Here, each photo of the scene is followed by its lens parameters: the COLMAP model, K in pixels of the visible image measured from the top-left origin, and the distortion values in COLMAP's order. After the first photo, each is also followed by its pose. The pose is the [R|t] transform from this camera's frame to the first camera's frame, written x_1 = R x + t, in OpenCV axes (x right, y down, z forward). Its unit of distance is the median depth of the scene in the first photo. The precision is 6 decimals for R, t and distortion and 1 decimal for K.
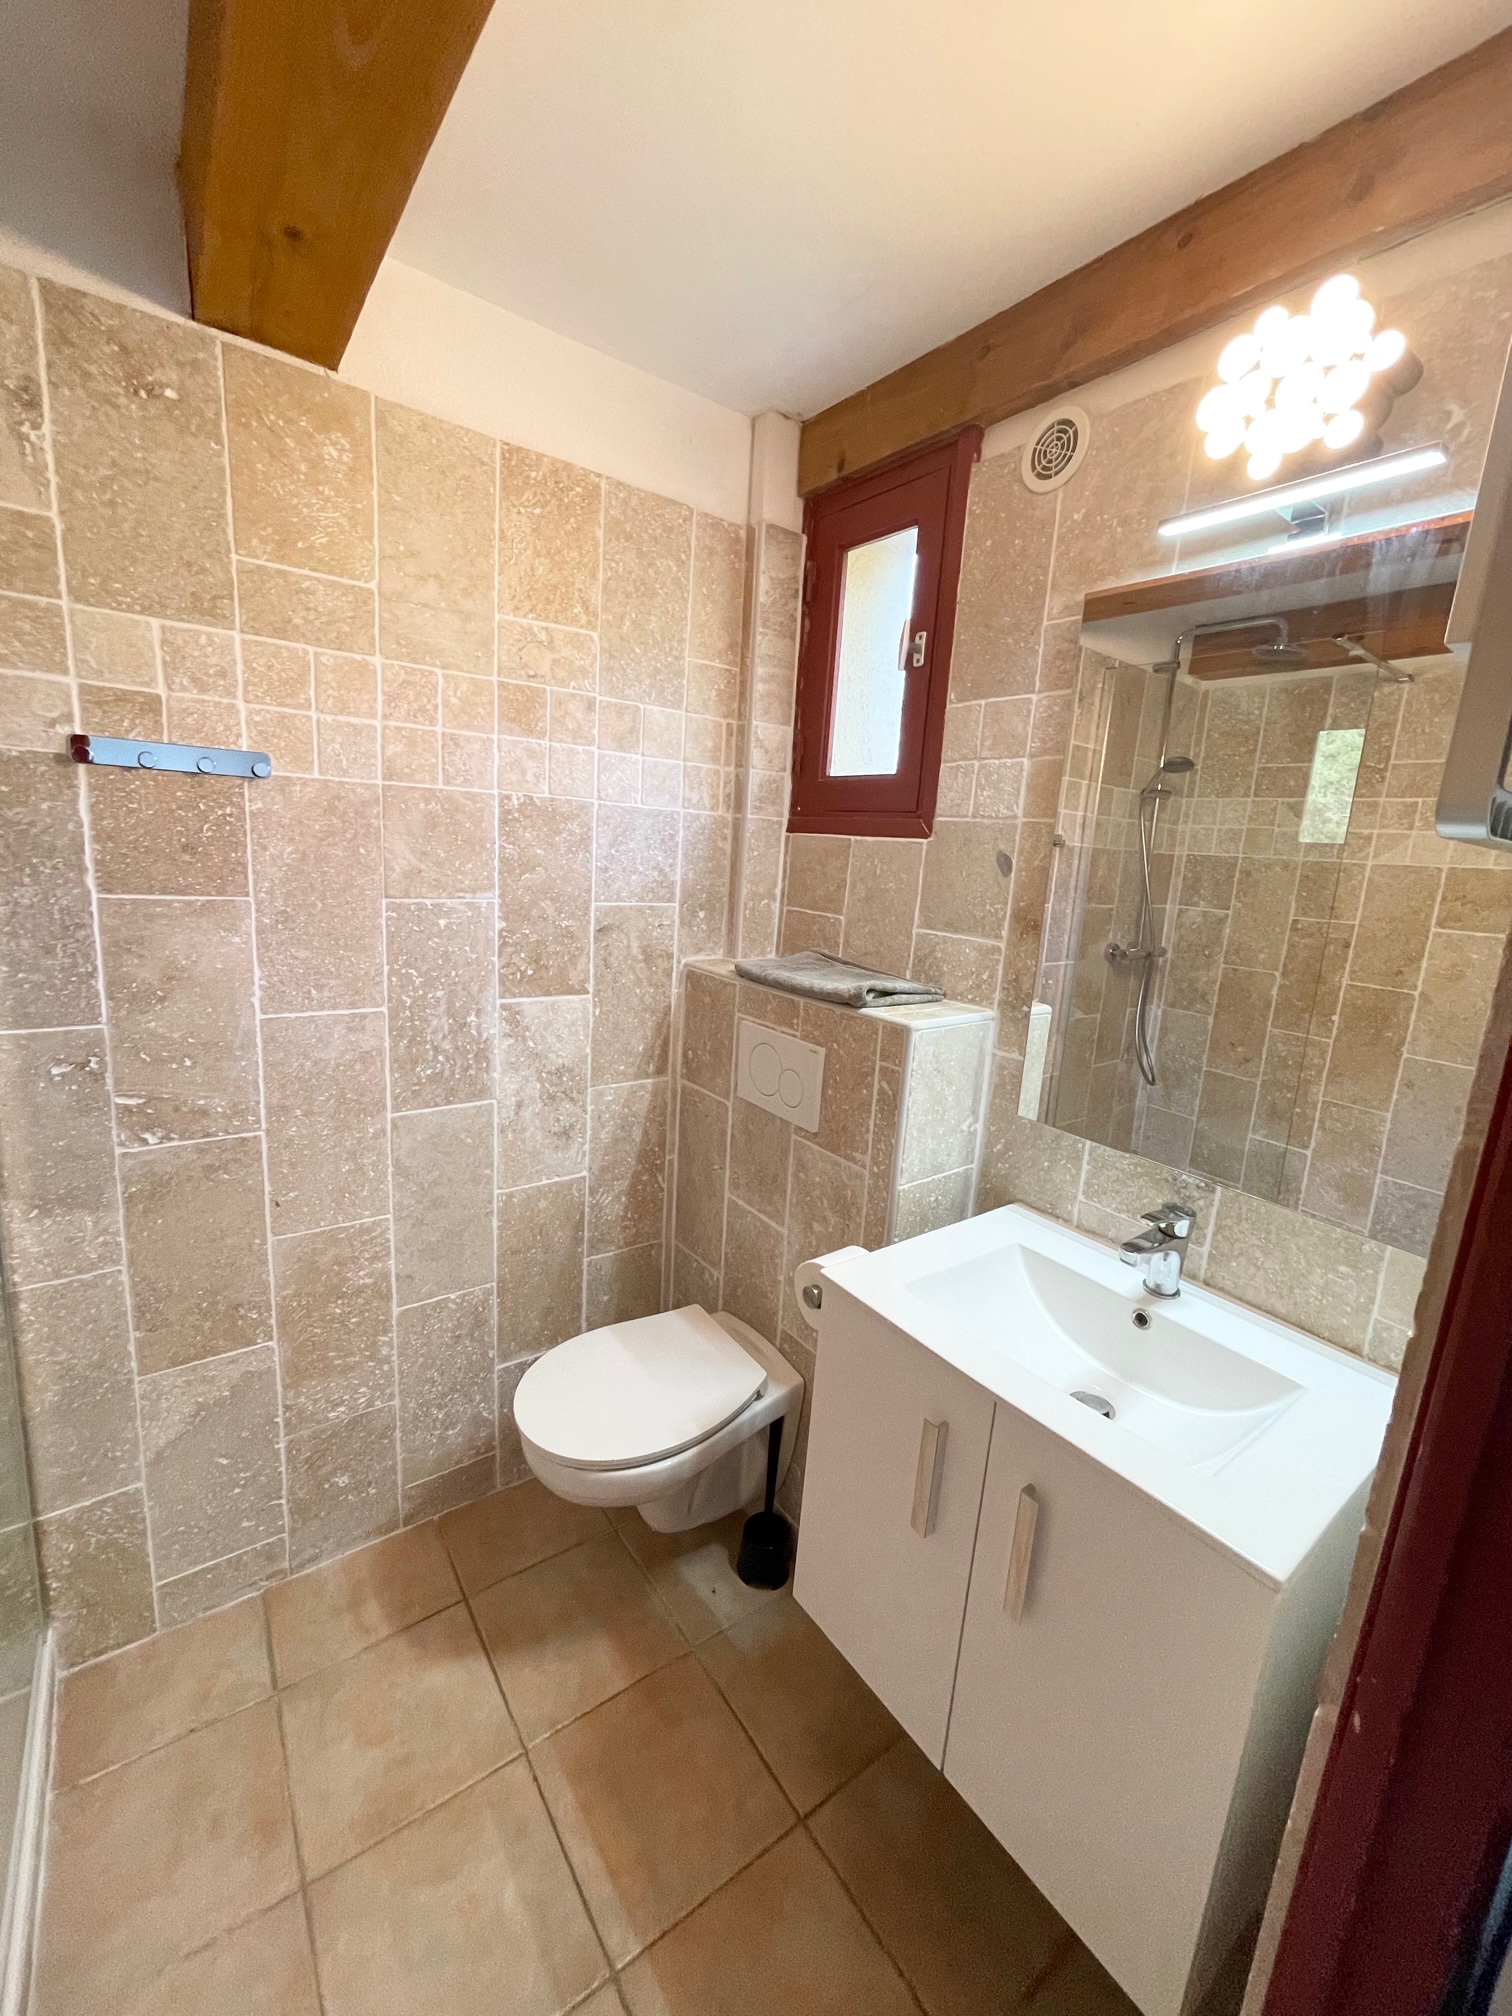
lens RADIAL K [[812.6, 0, 752.8], [0, 812.6, 1006.1], [0, 0, 1]] dist [-0.007033, 0.004235]
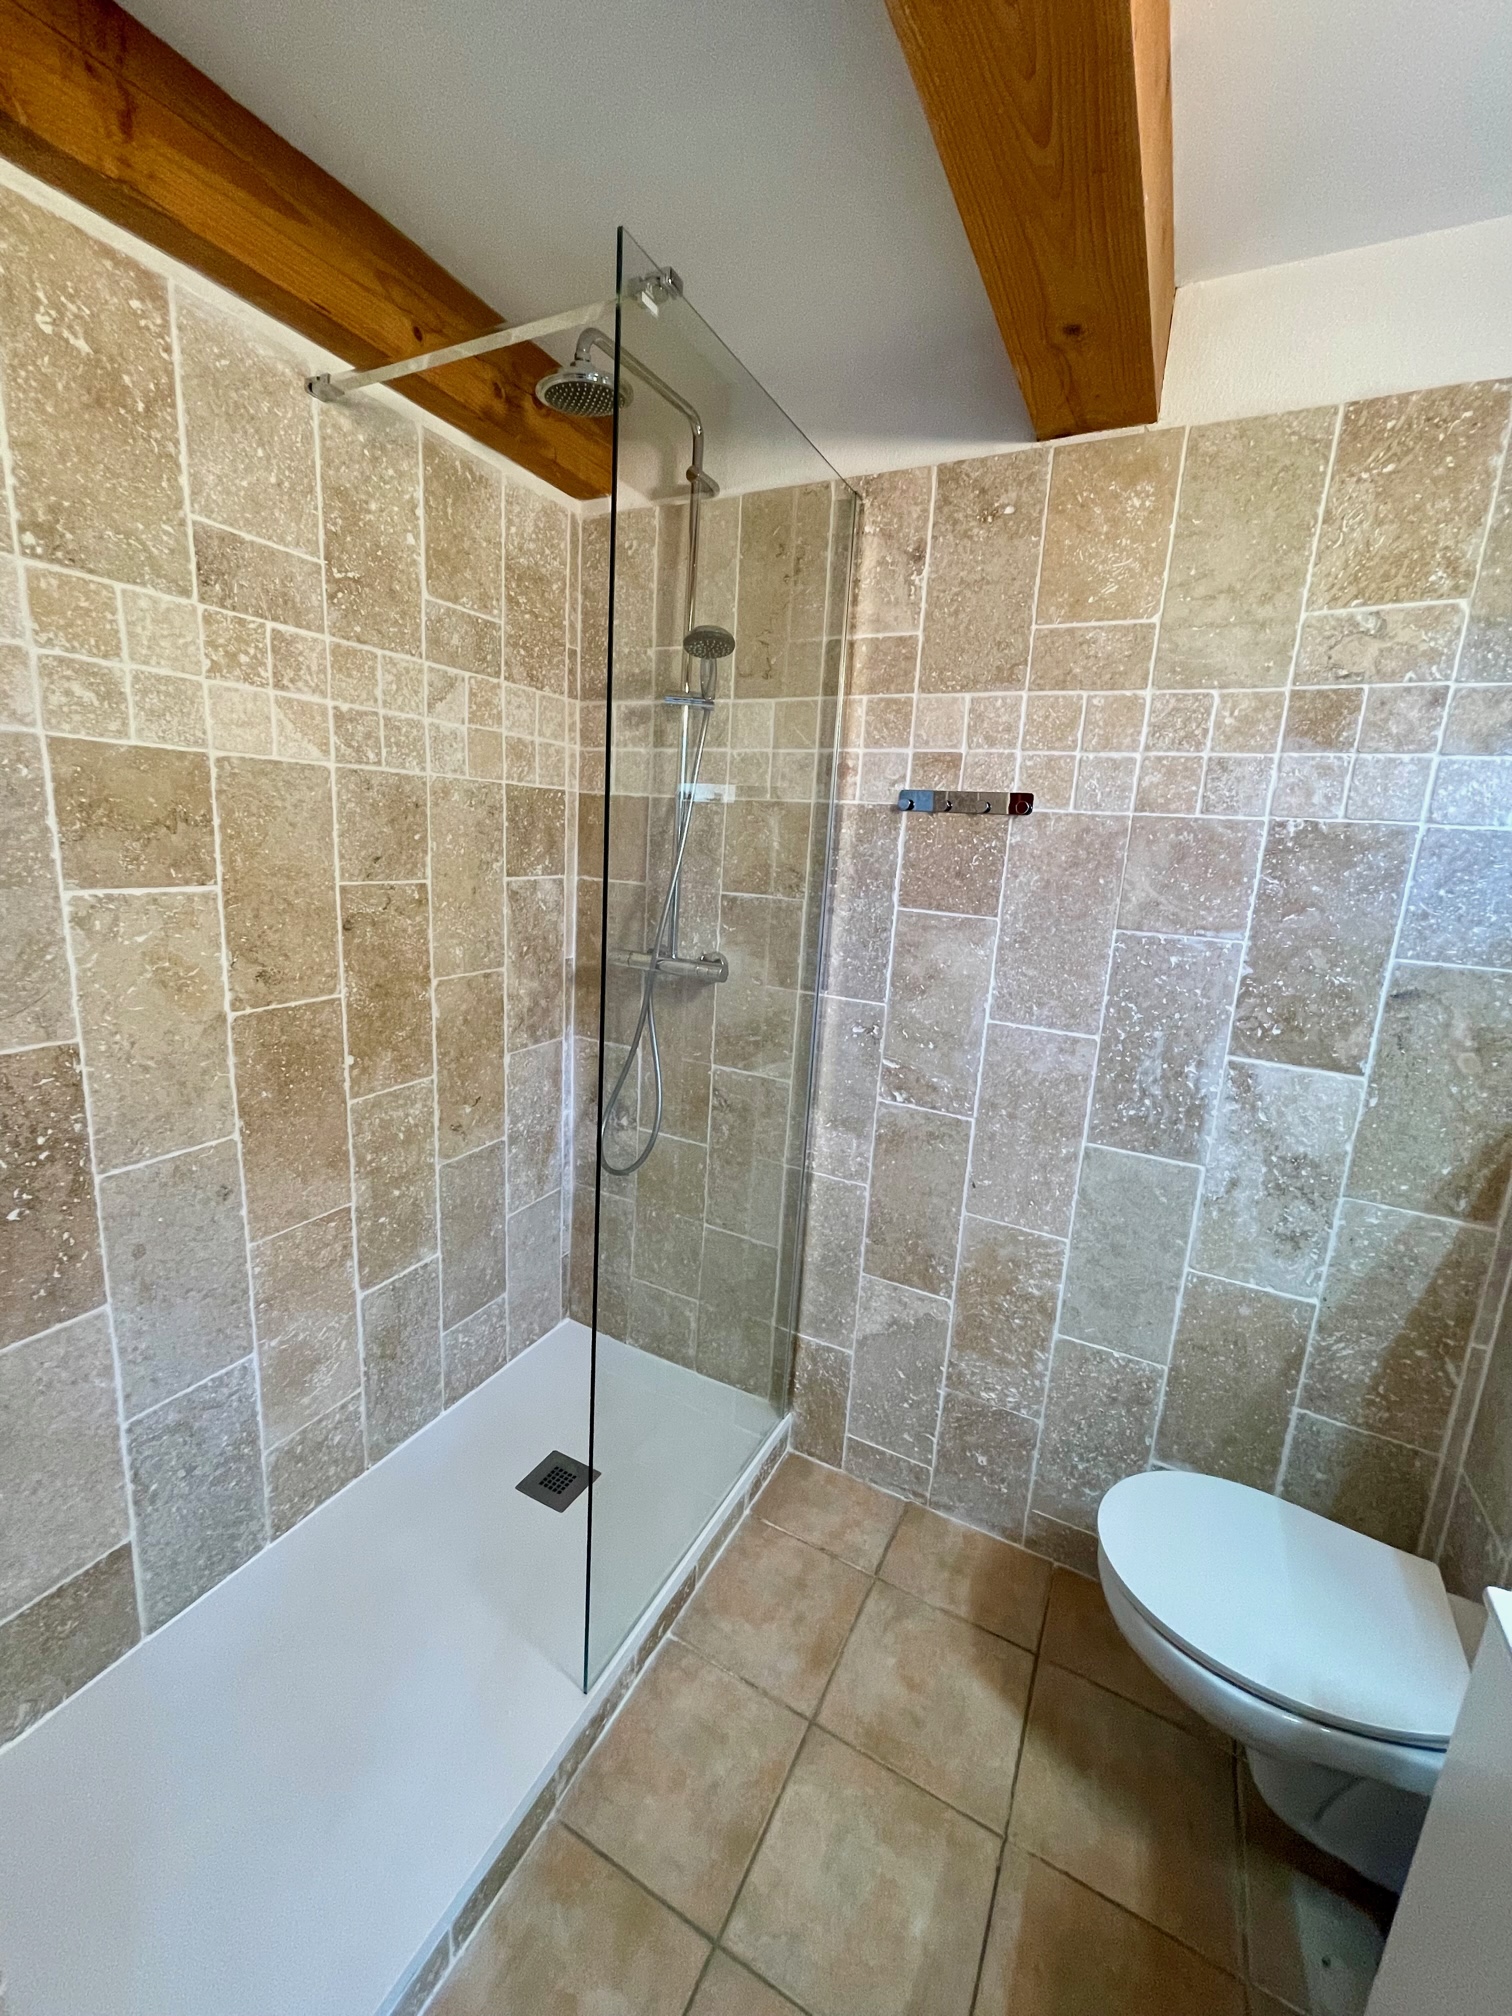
lens RADIAL K [[812.6, 0, 747.6], [0, 812.6, 1007.9], [0, 0, 1]] dist [-0.007033, 0.004235]
pose [[0.440144, 0.152623, -0.884861, 0.247861], [-0.205480, 0.976419, 0.066206, -0.010540], [0.874100, 0.152681, 0.461126, 0.154371]]
